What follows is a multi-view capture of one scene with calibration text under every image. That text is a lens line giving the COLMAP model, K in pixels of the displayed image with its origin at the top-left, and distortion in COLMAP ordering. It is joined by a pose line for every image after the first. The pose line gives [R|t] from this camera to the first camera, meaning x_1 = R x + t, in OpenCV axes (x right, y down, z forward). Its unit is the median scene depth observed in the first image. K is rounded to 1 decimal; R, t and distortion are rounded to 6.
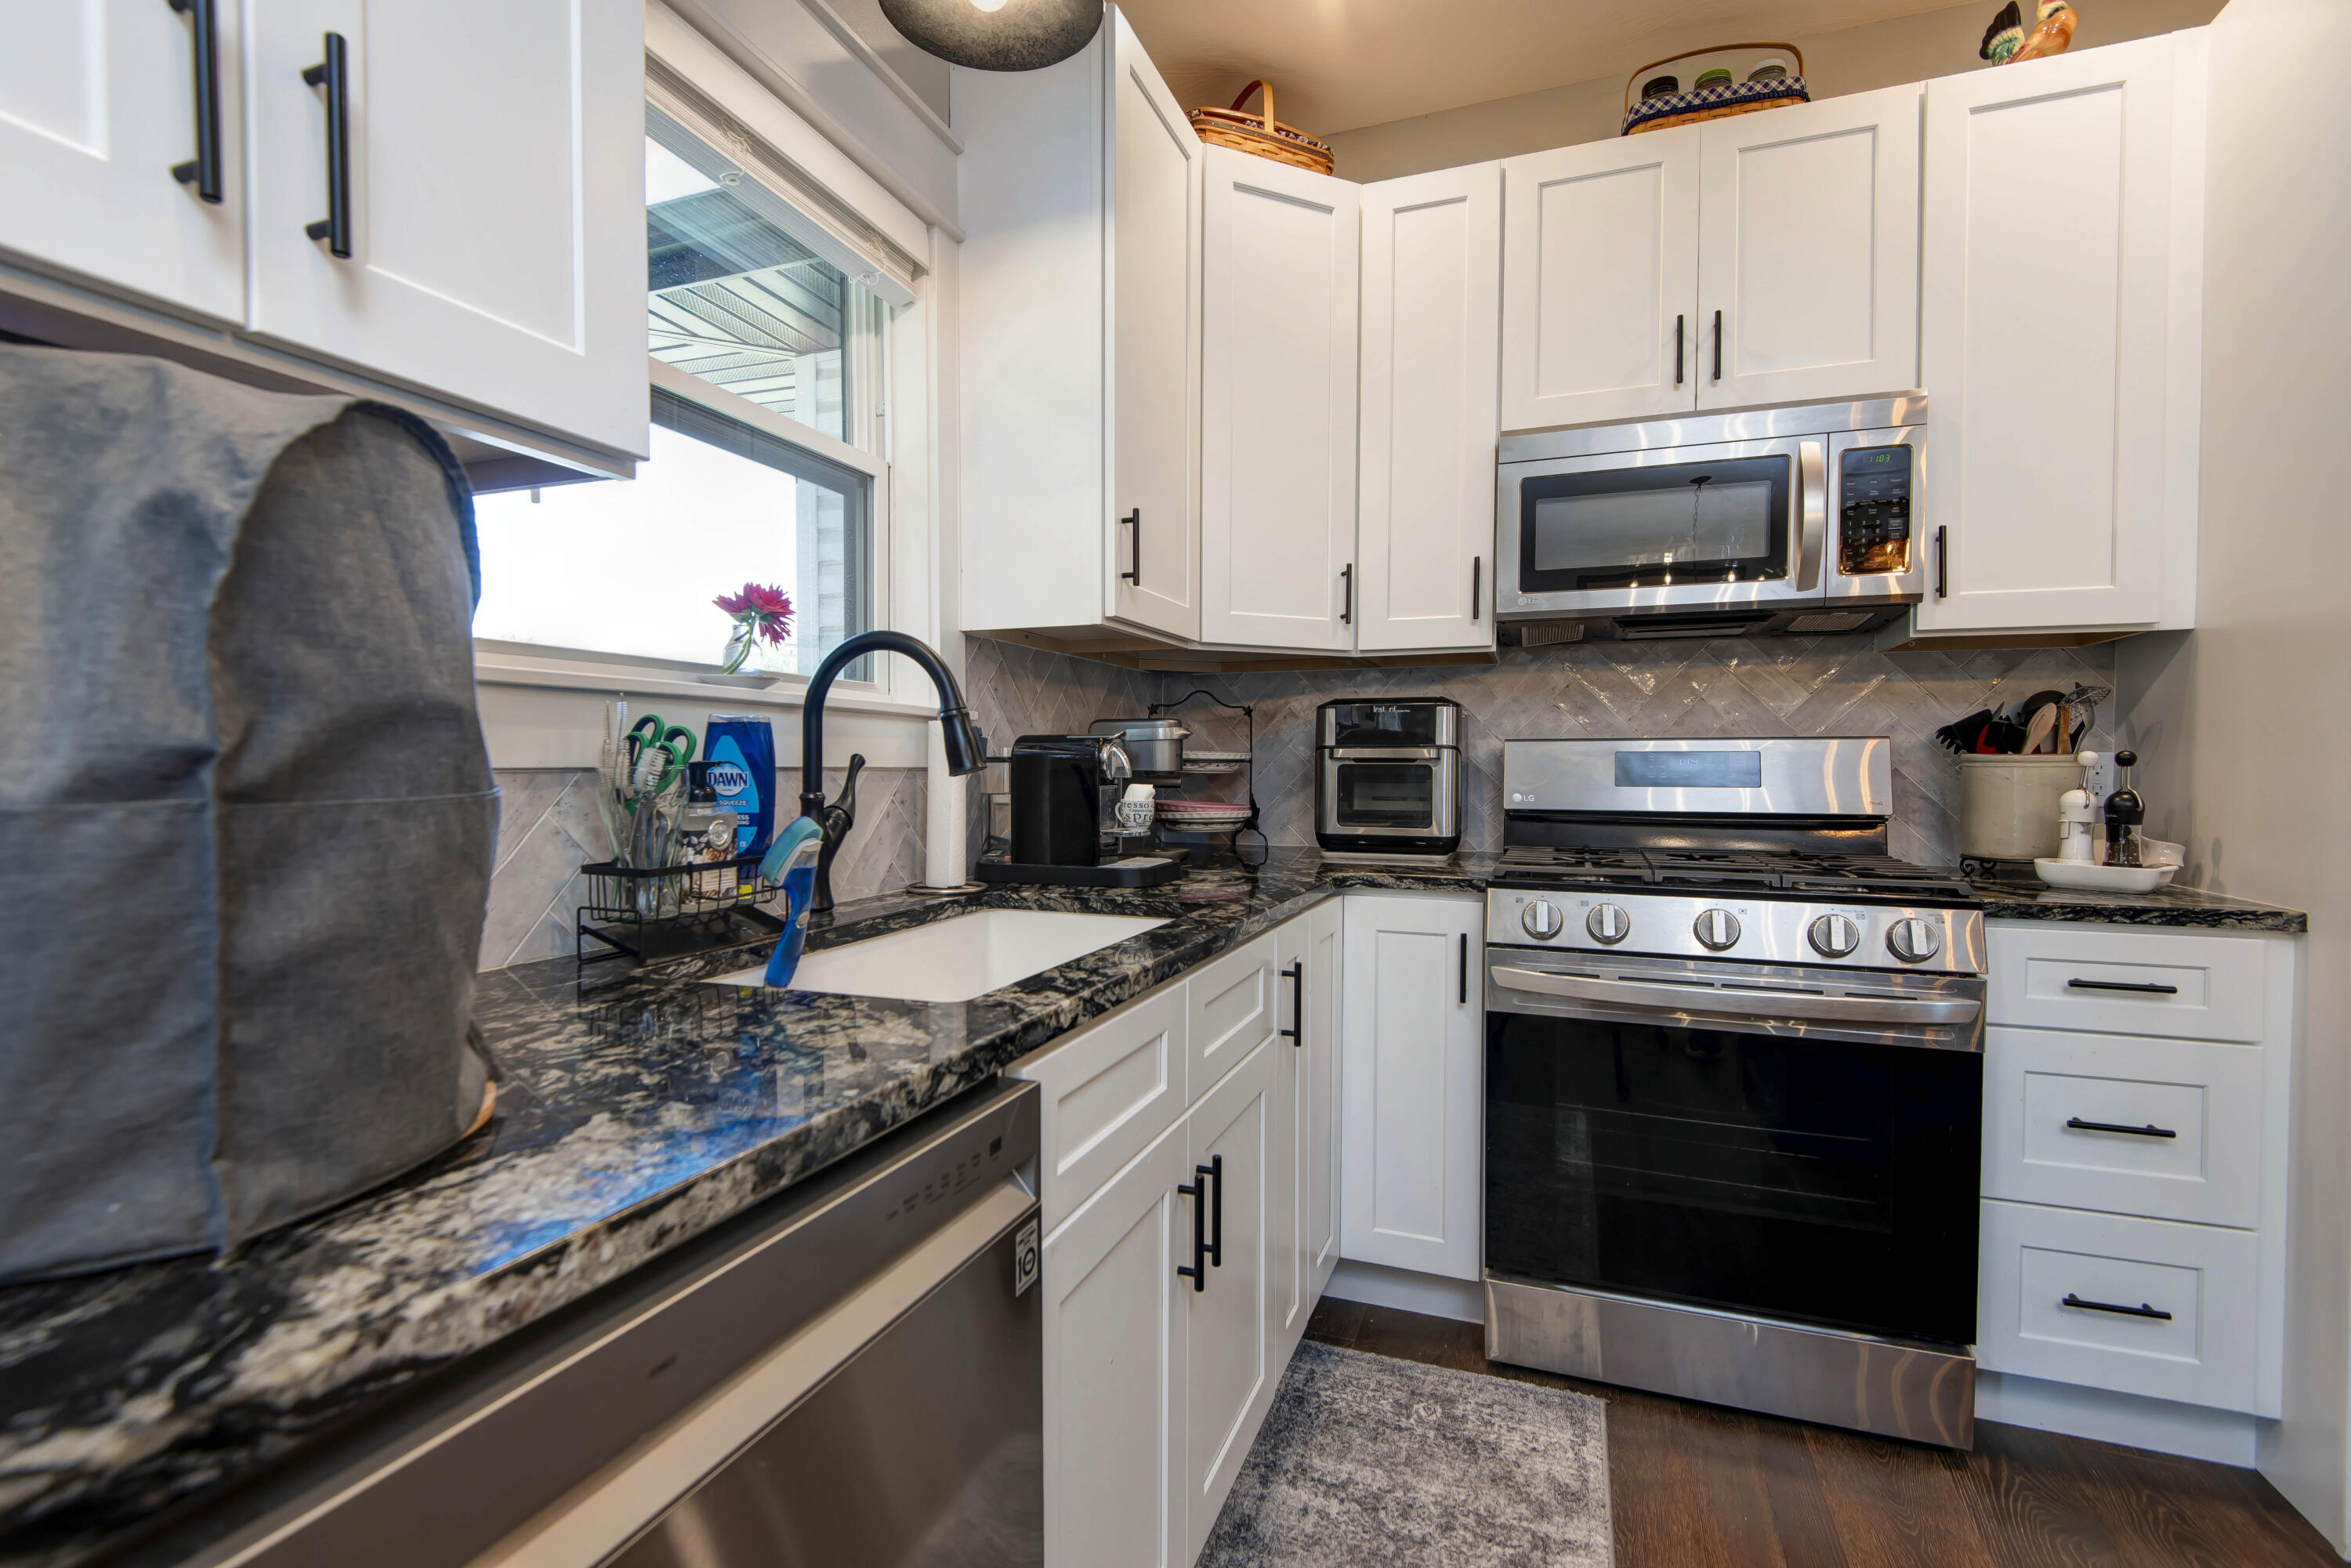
lens RADIAL K [[1081.8, 0, 1164.0], [0, 1081.8, 784.5], [0, 0, 1]] dist [0.003516, -0.000184]
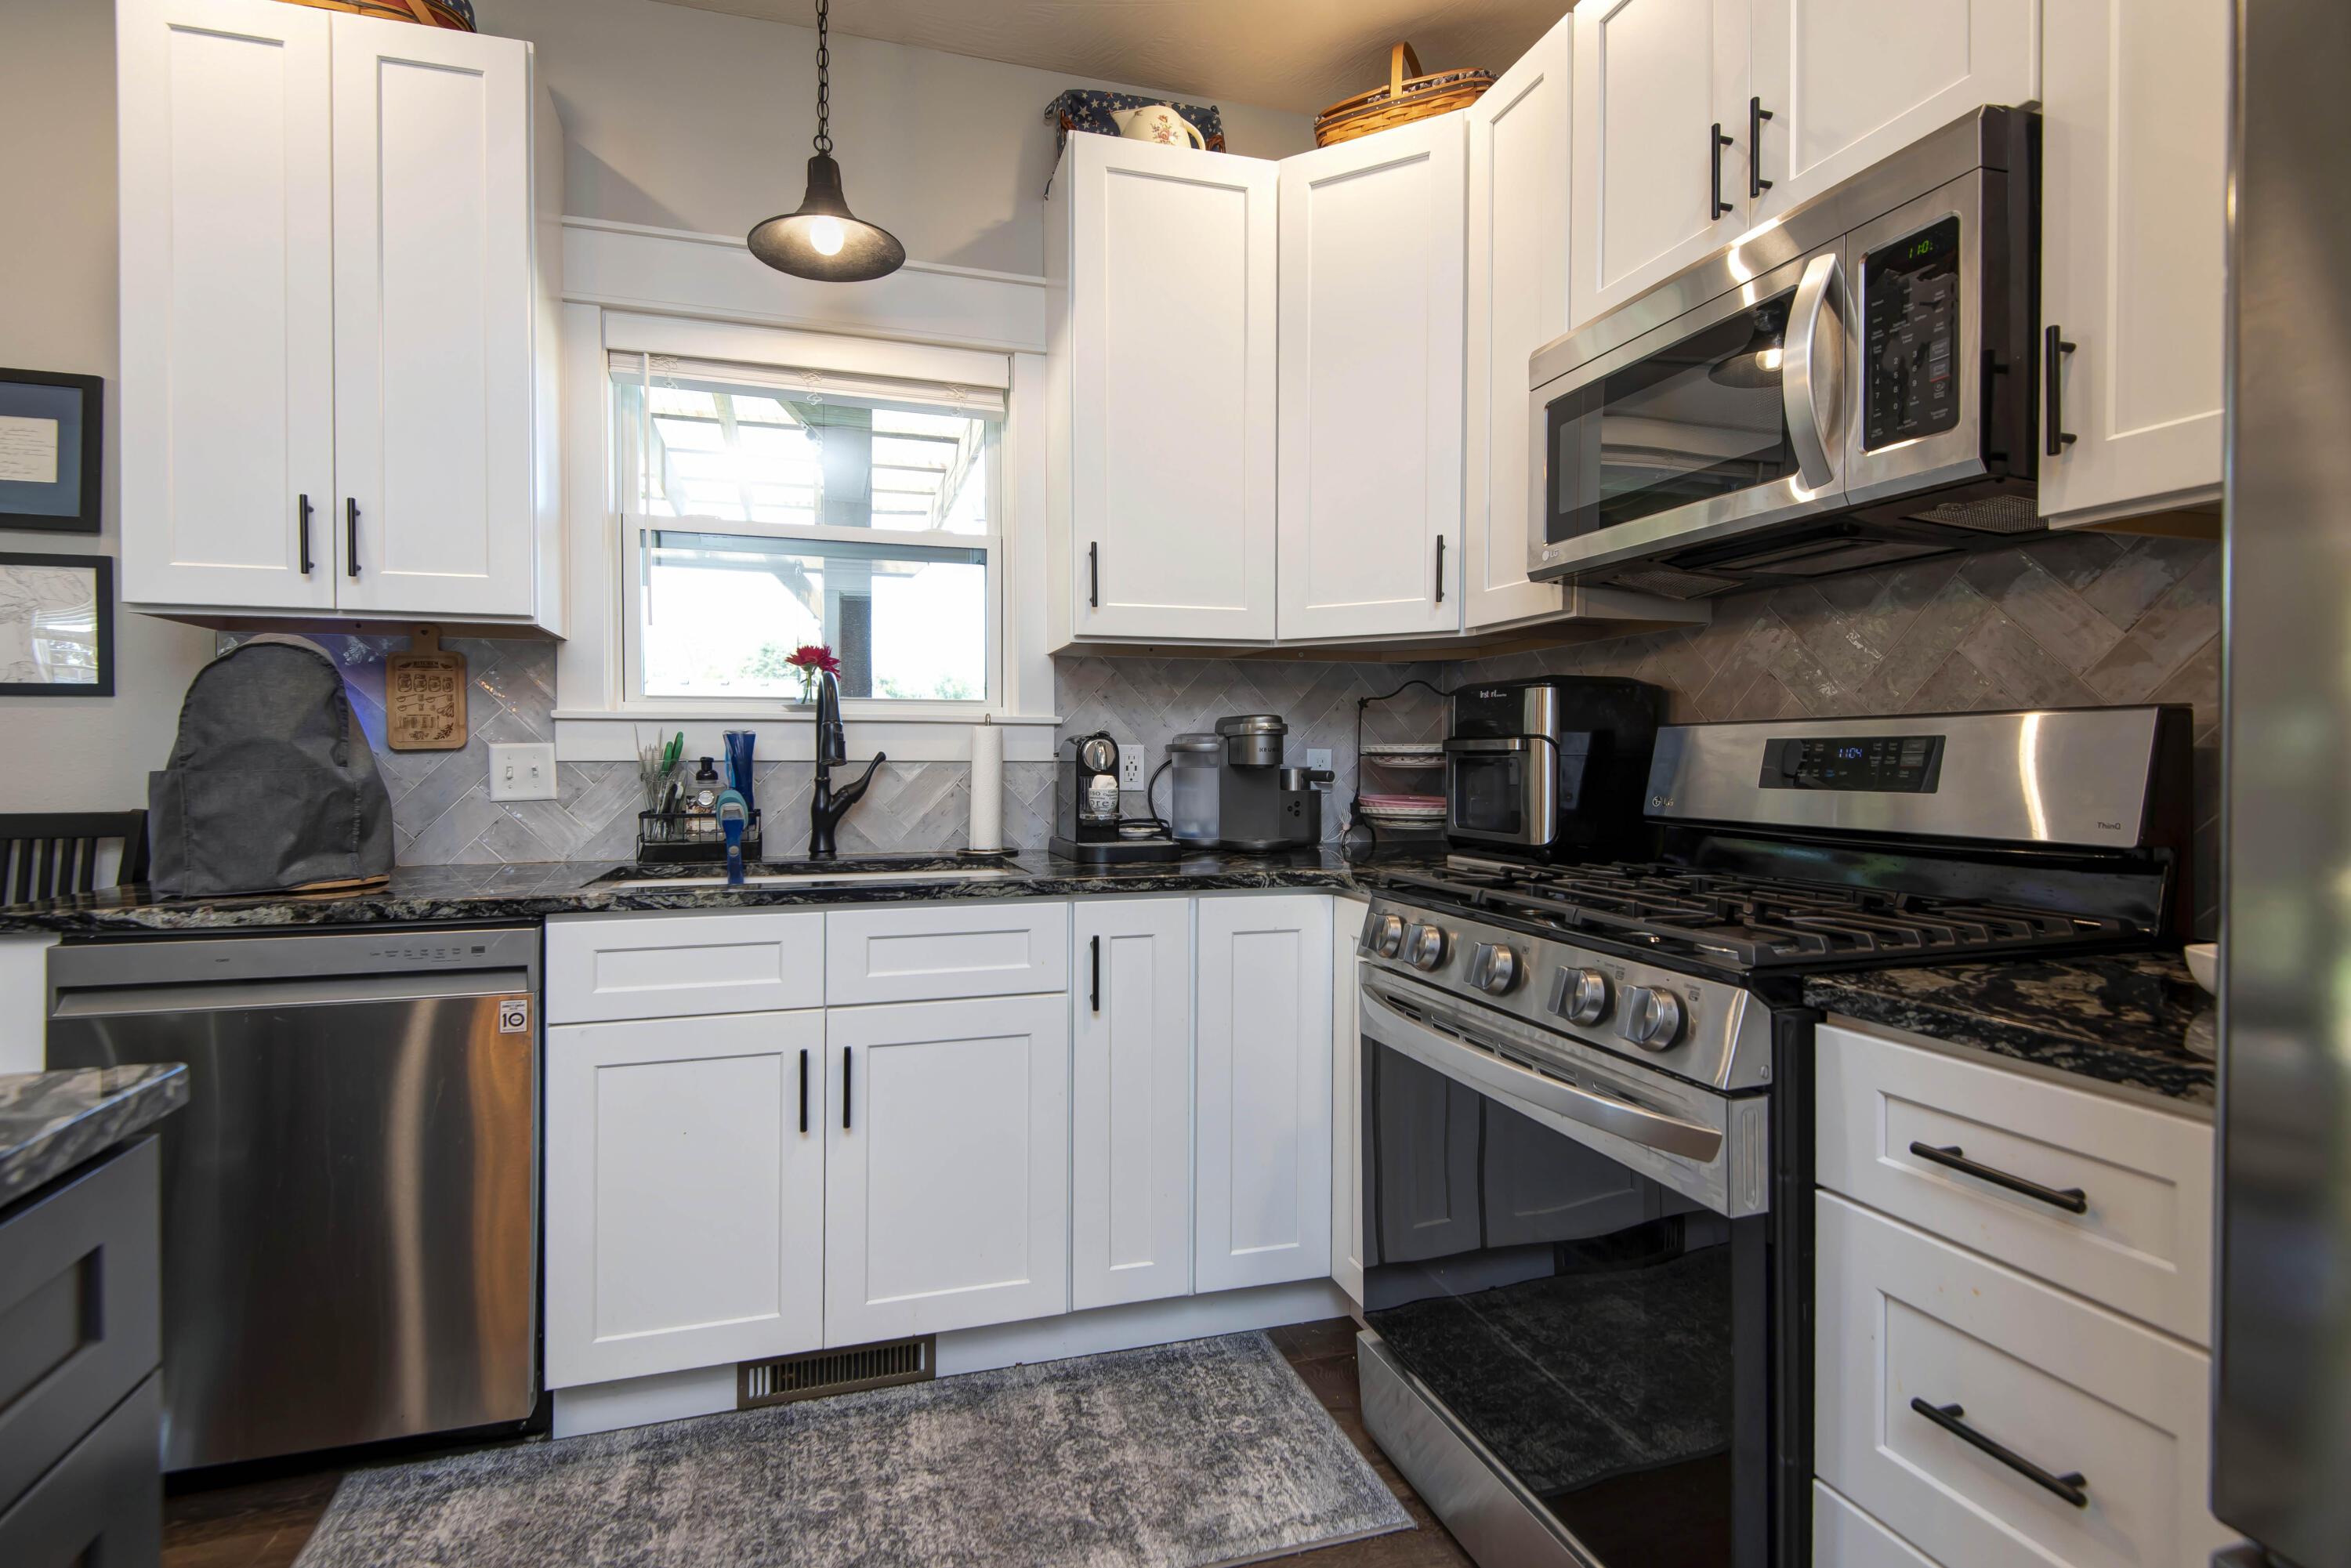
lens RADIAL K [[1081.8, 0, 1127.8], [0, 1081.8, 762.2], [0, 0, 1]] dist [0.003516, -0.000184]
pose [[0.607190, 0.003647, -0.794548, 0.981562], [-0.013723, 0.999888, -0.005897, -0.008030], [0.794438, 0.014484, 0.607172, 0.330531]]
